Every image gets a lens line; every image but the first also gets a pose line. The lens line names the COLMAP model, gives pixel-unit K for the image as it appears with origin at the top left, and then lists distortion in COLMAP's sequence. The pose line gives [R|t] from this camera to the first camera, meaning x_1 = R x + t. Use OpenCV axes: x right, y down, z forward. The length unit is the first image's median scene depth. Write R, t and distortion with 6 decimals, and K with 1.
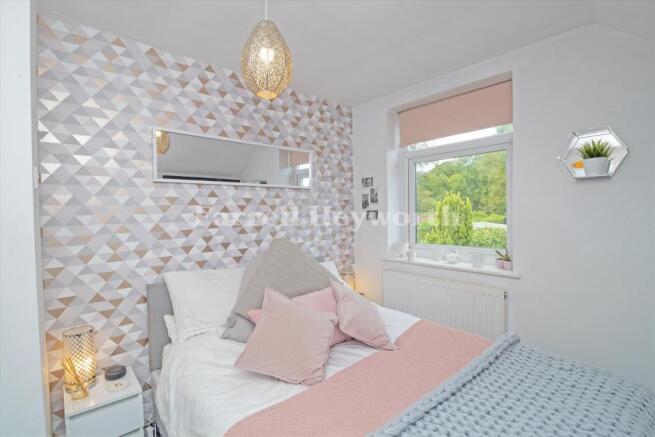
lens RADIAL K [[310.5, 0, 325.0], [0, 310.5, 219.6], [0, 0, 1]] dist [-0.000293, -0.001004]
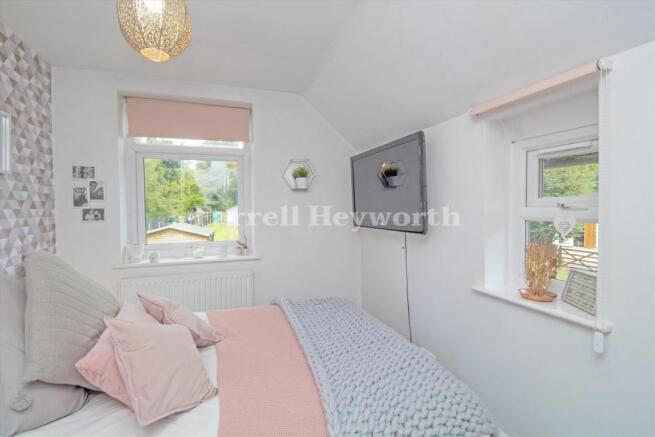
lens RADIAL K [[310.5, 0, 325.9], [0, 310.5, 214.2], [0, 0, 1]] dist [-0.000293, -0.001004]
pose [[0.367628, -0.009769, 0.929922, -0.365035], [0.031570, 0.999500, -0.001980, 0.004078], [-0.929437, 0.030086, 0.367753, 0.161341]]
